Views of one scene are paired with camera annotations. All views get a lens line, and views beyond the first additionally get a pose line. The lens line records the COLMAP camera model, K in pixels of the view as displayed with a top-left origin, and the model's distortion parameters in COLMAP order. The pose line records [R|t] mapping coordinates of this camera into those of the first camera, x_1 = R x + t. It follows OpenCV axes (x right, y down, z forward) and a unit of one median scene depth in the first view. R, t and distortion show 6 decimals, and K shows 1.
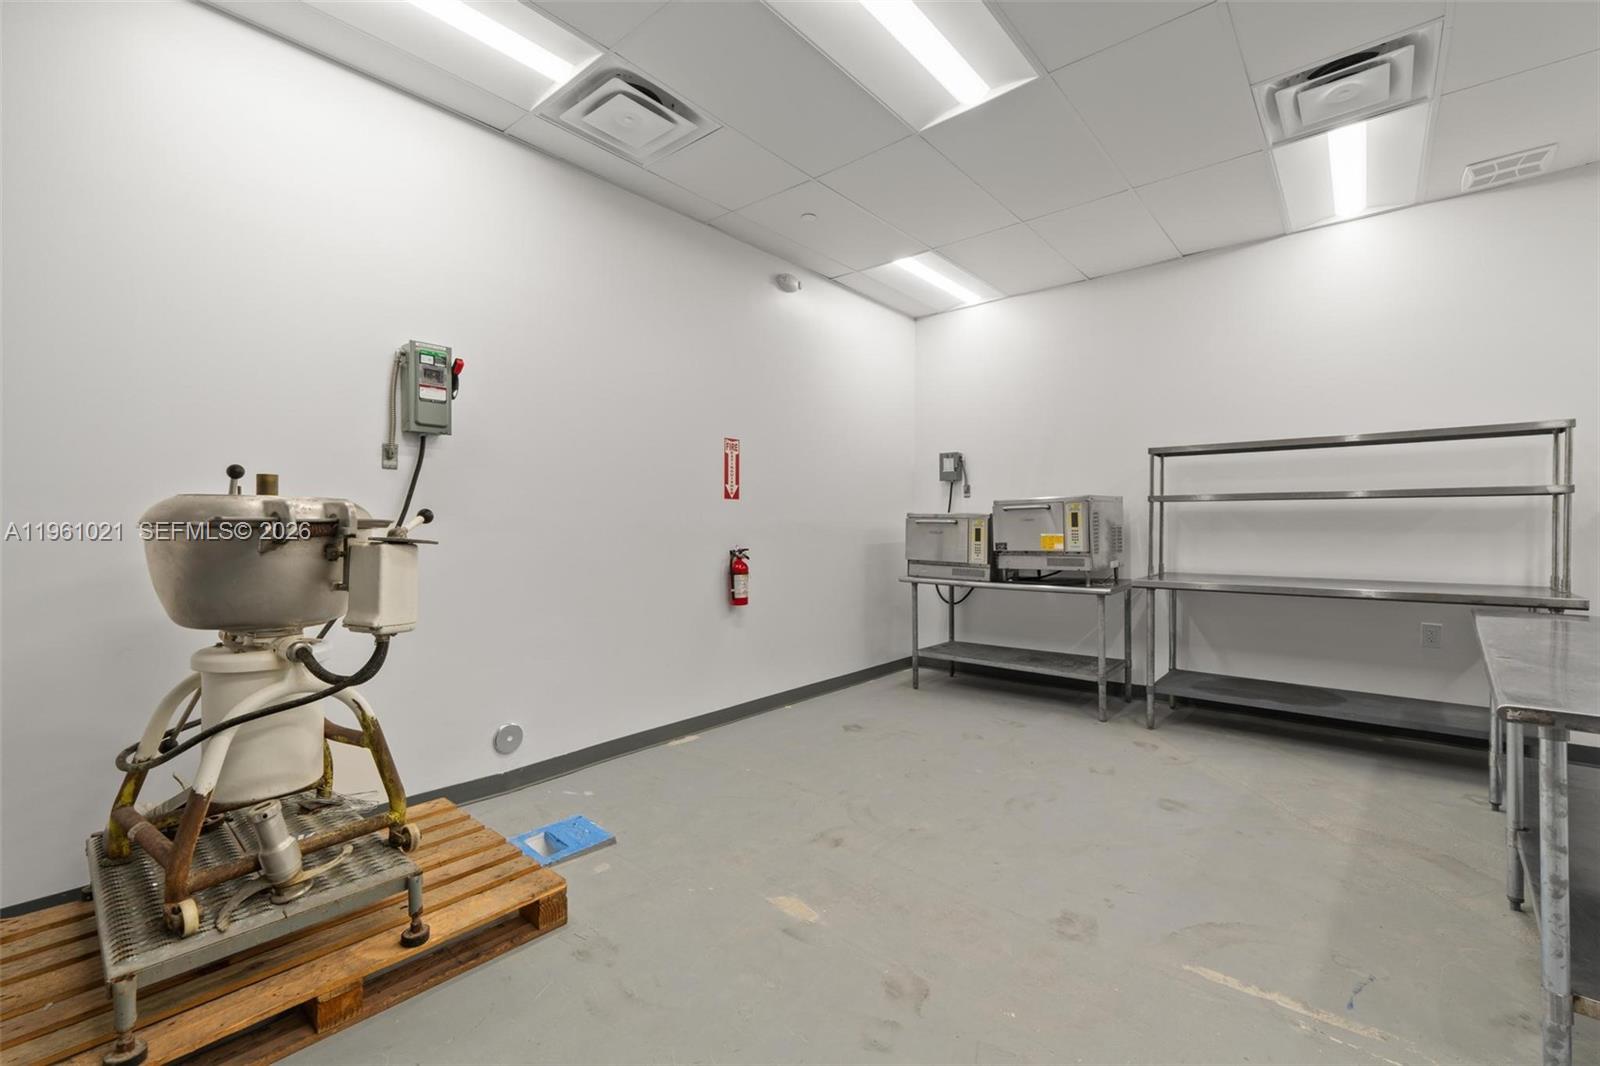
lens RADIAL K [[682.0, 0, 805.0], [0, 682.0, 532.1], [0, 0, 1]] dist [-0.006138, -0.000148]
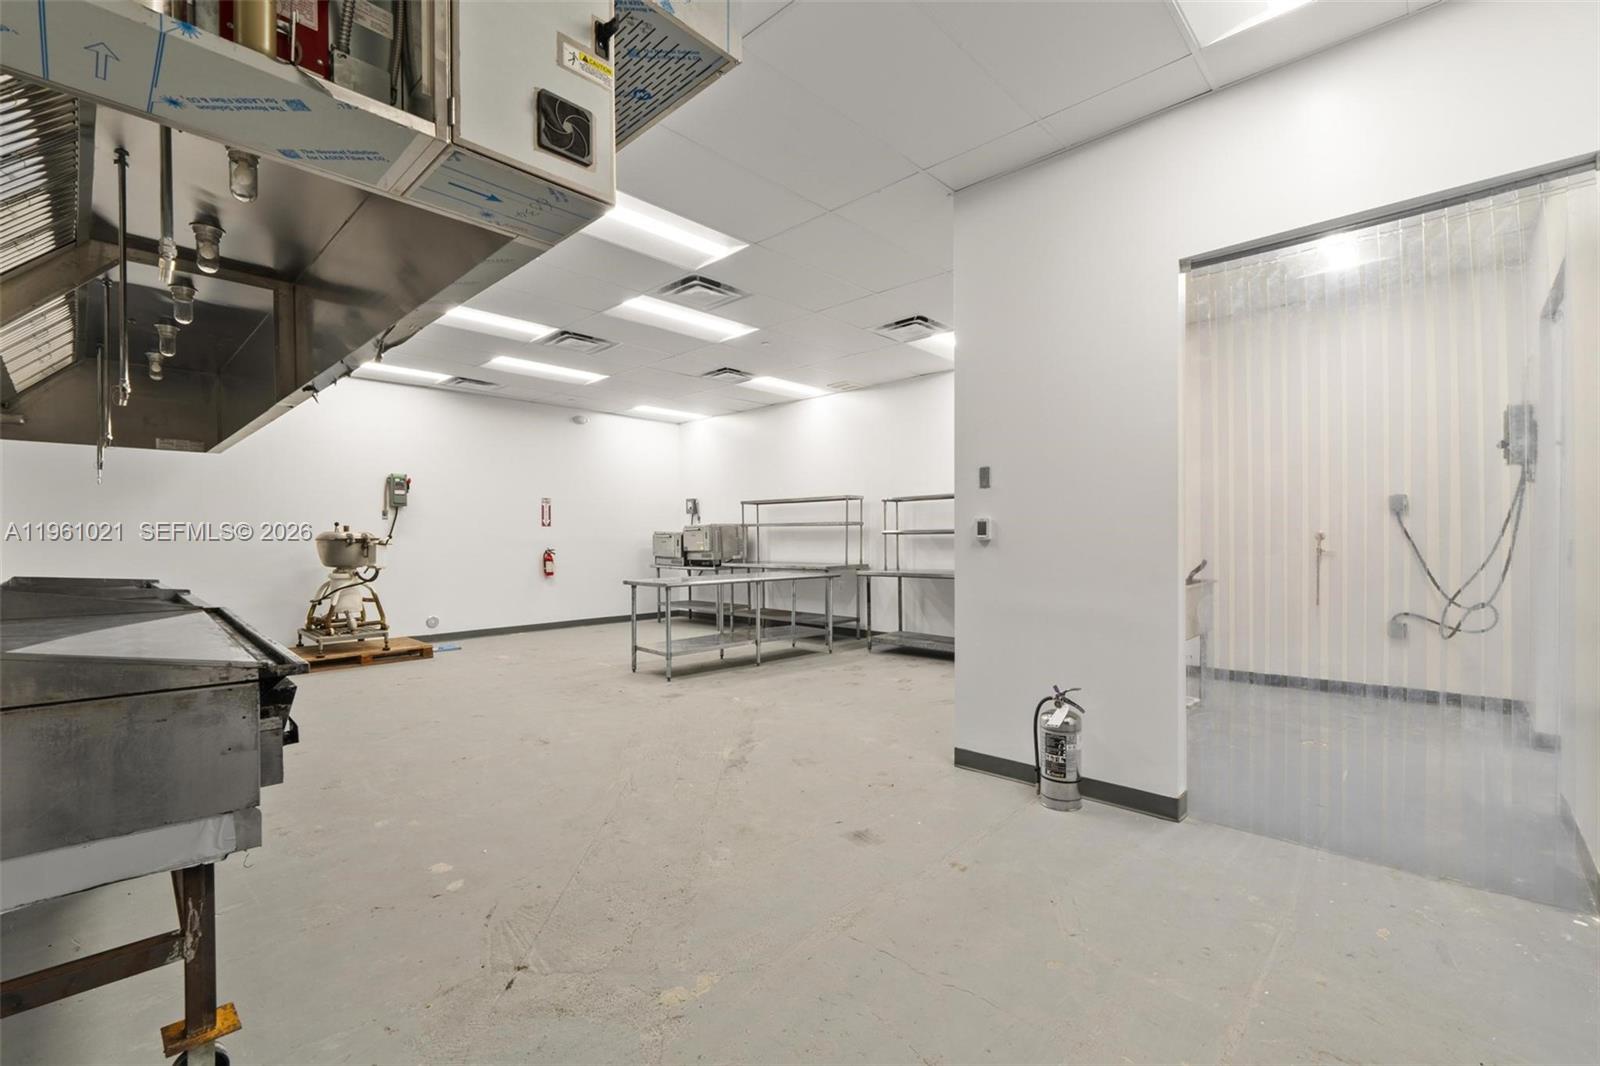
lens RADIAL K [[690.6, 0, 799.2], [0, 690.6, 554.7], [0, 0, 1]] dist [-0.001002, 0.000021]
pose [[0.998318, -0.003309, -0.057875, 1.246600], [0.004225, 0.999868, 0.015710, 0.014876], [0.057815, -0.015928, 0.998200, -1.726956]]
